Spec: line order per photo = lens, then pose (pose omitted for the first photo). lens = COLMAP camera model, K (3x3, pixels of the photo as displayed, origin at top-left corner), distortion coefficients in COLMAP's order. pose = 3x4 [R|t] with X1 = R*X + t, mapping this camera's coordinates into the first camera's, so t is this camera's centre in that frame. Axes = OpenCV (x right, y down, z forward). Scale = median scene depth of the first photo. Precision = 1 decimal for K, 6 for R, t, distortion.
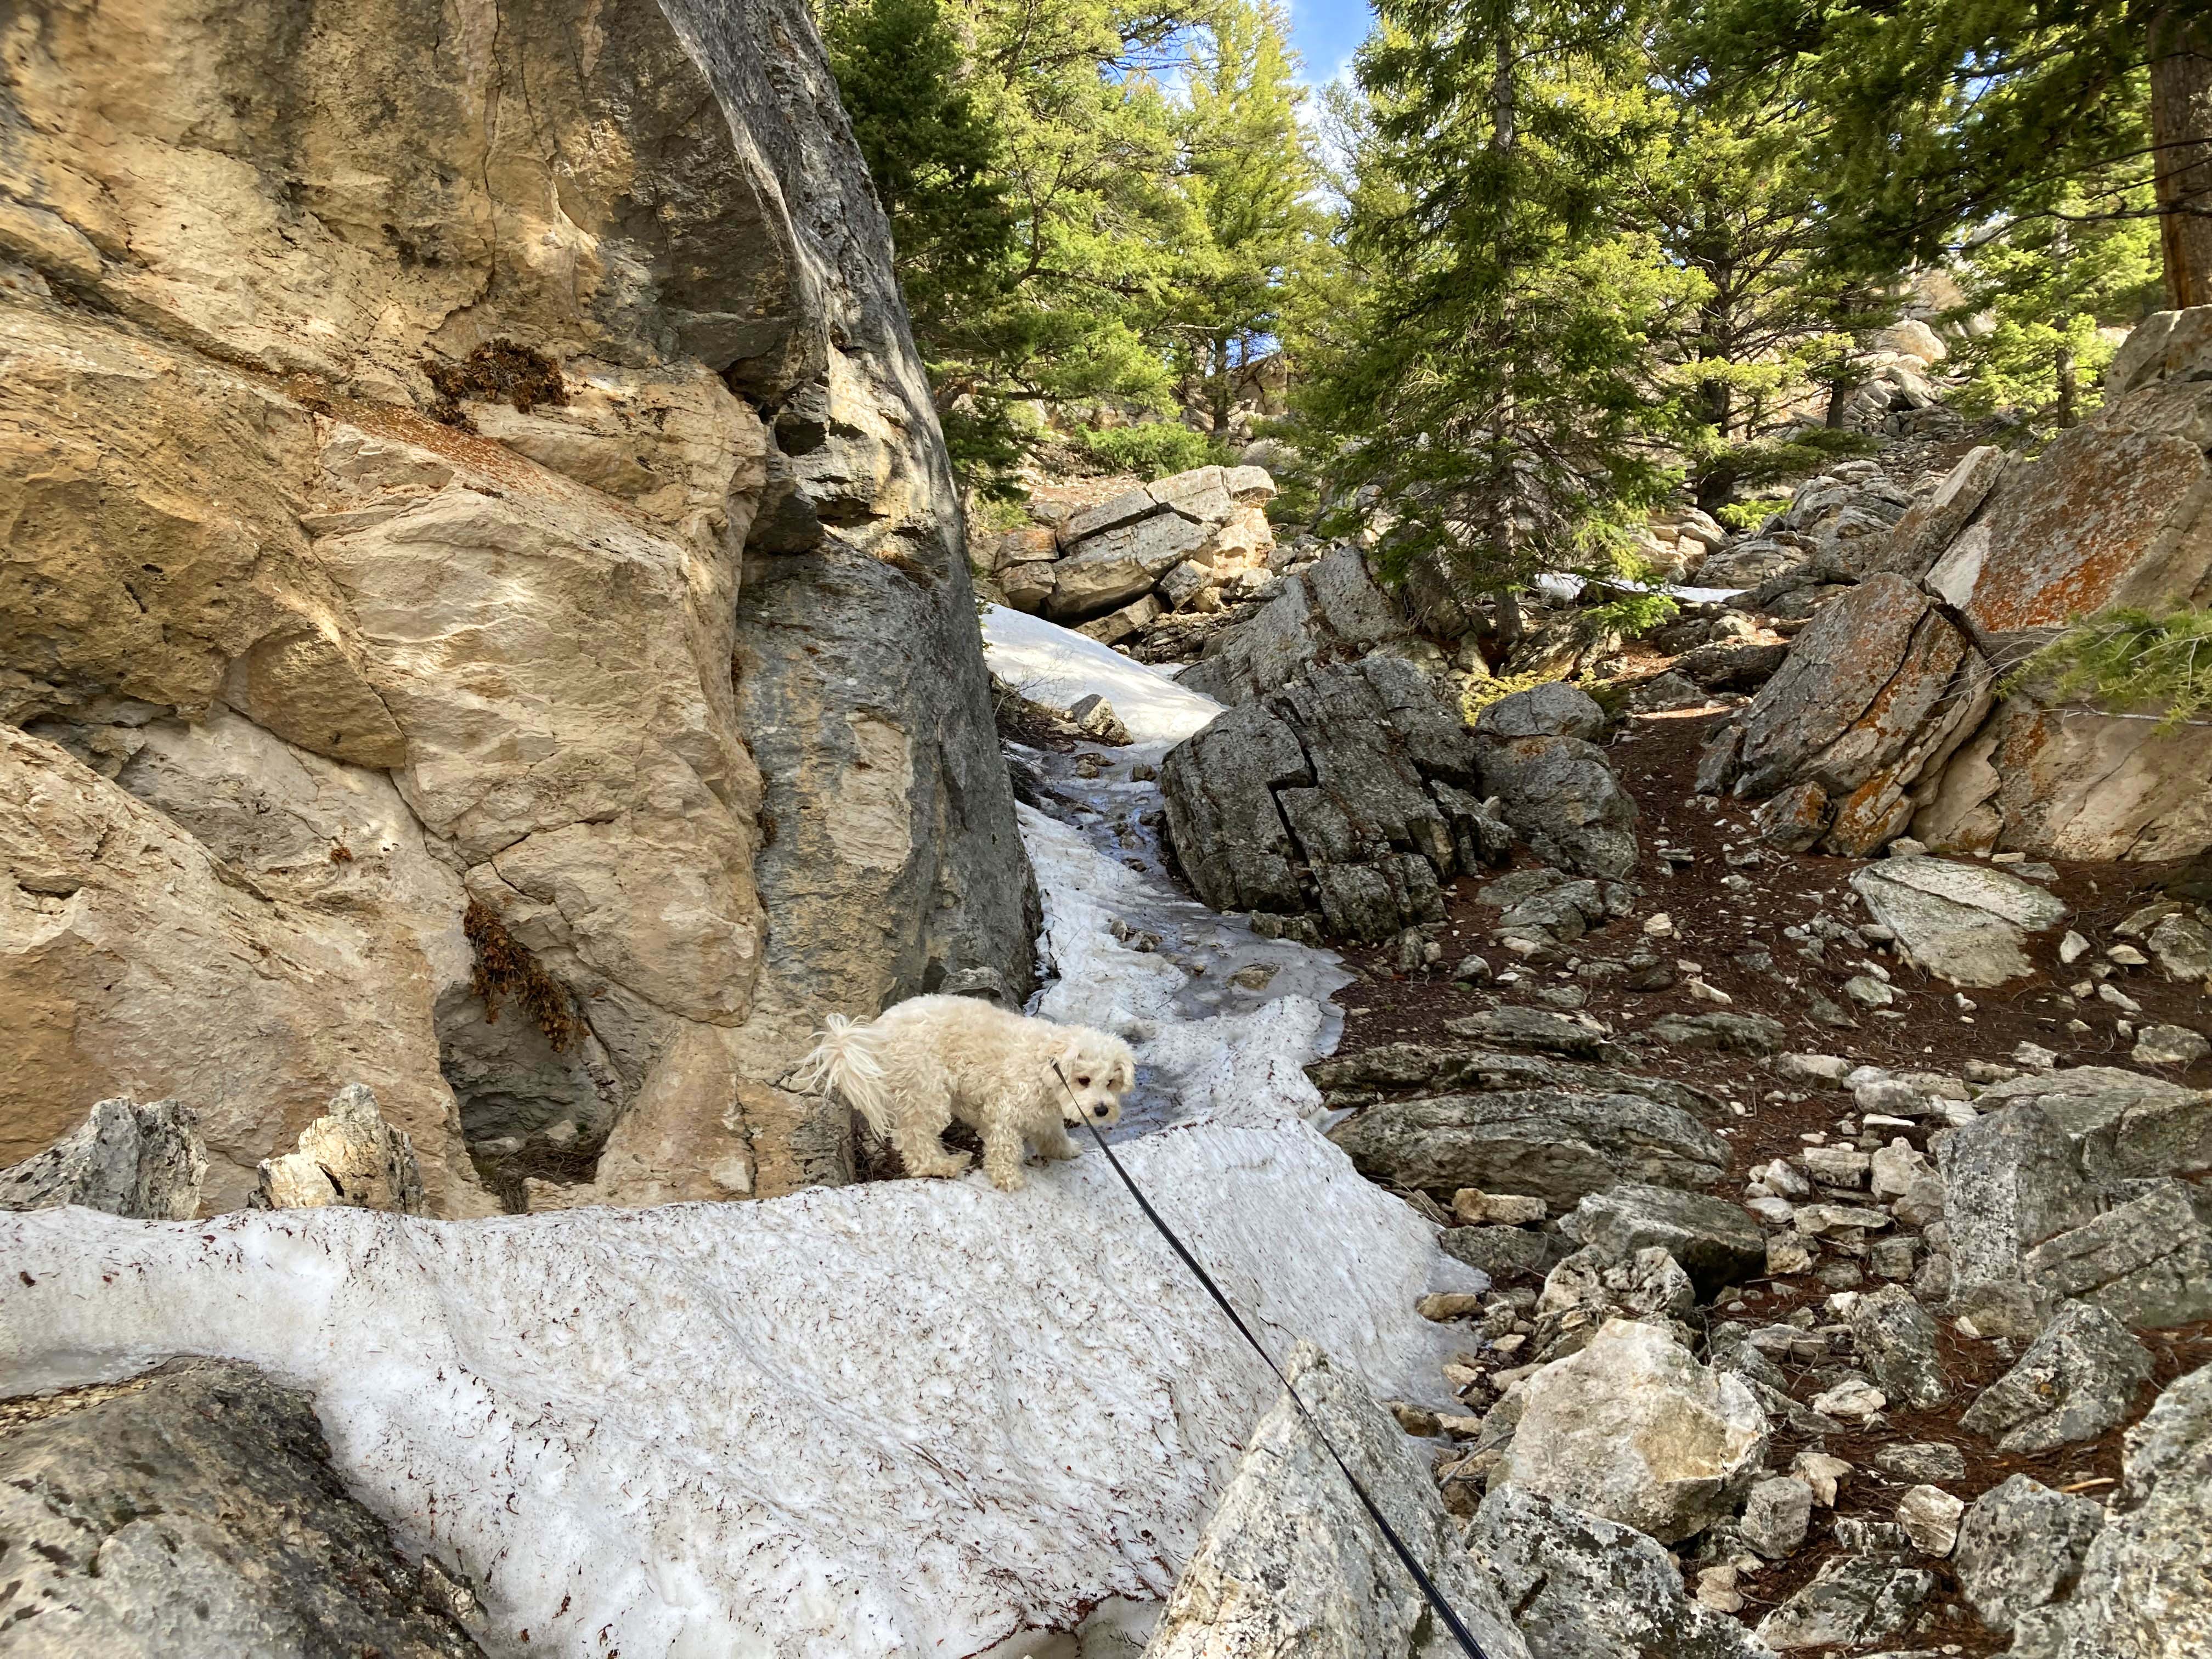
lens RADIAL K [[1610.5, 0, 1106.0], [0, 1610.5, 829.5], [0, 0, 1]] dist [-0.002561, -0.001457]
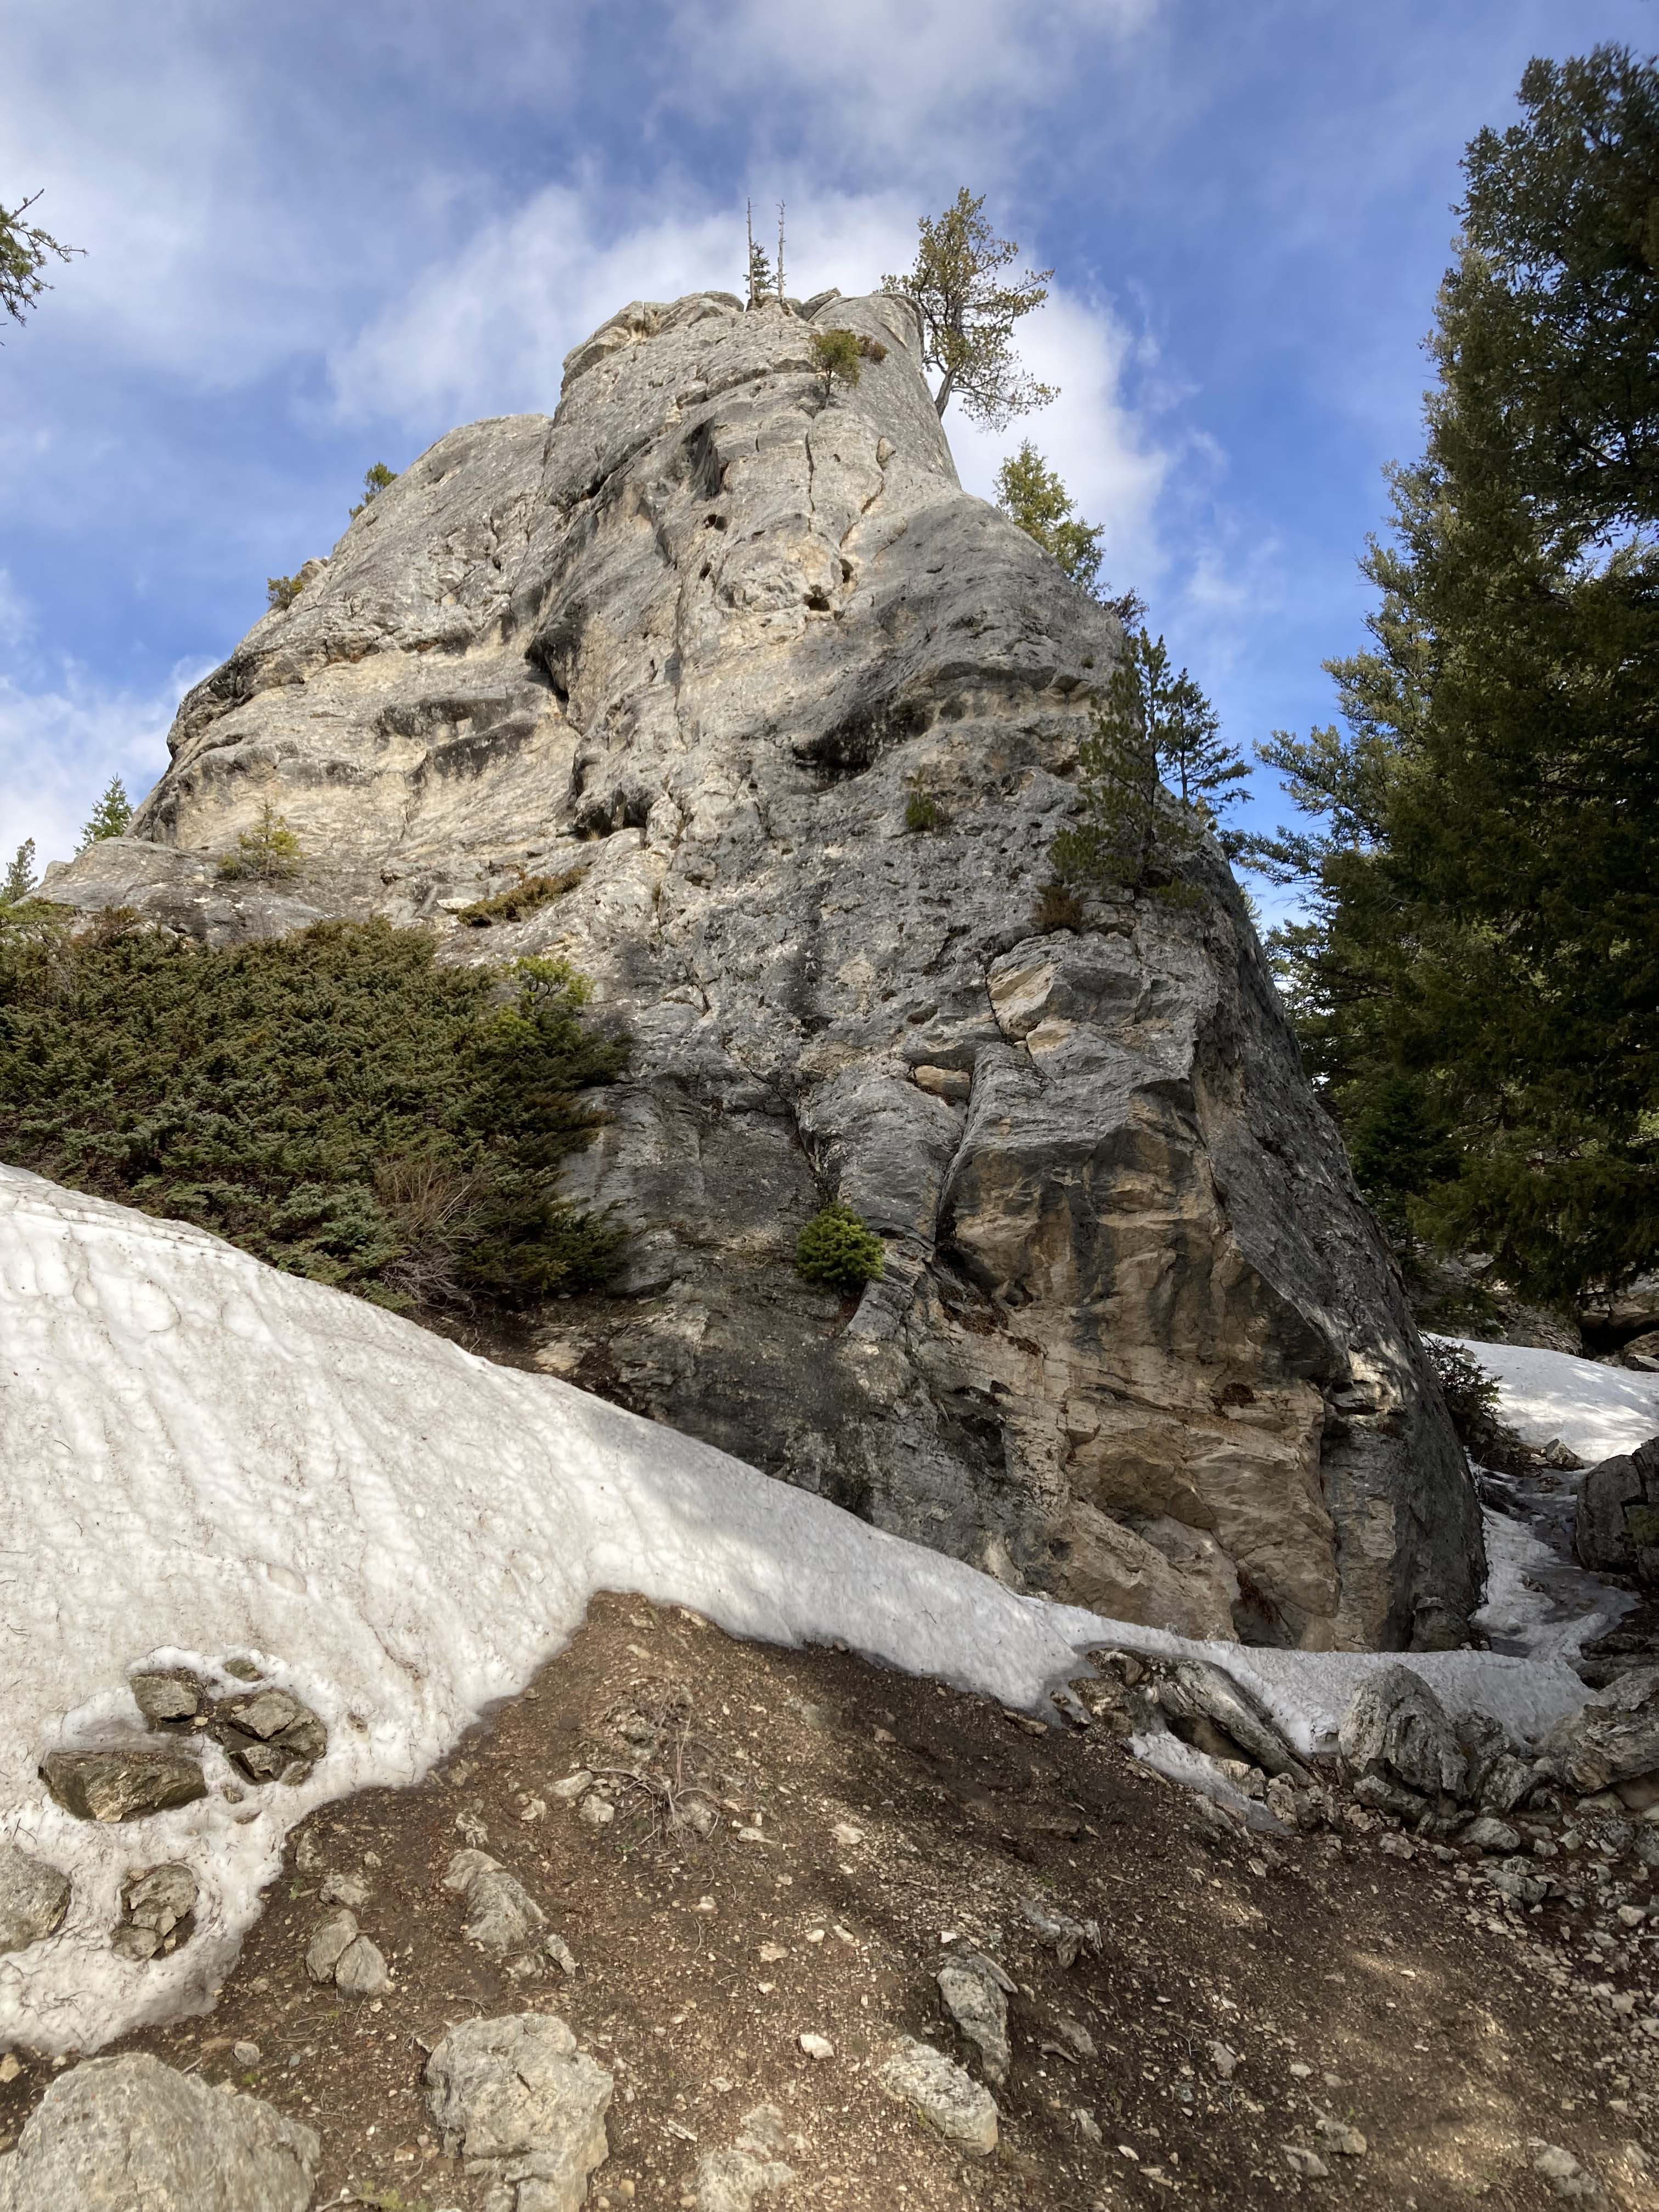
lens RADIAL K [[1828.3, 0, 829.5], [0, 1828.3, 1106.0], [0, 0, 1]] dist [0.064289, -0.096033]
pose [[0.844311, -0.124465, -0.521199, 0.856971], [0.032912, 0.982859, -0.181395, -0.209806], [0.534842, 0.136000, 0.833935, -2.382189]]
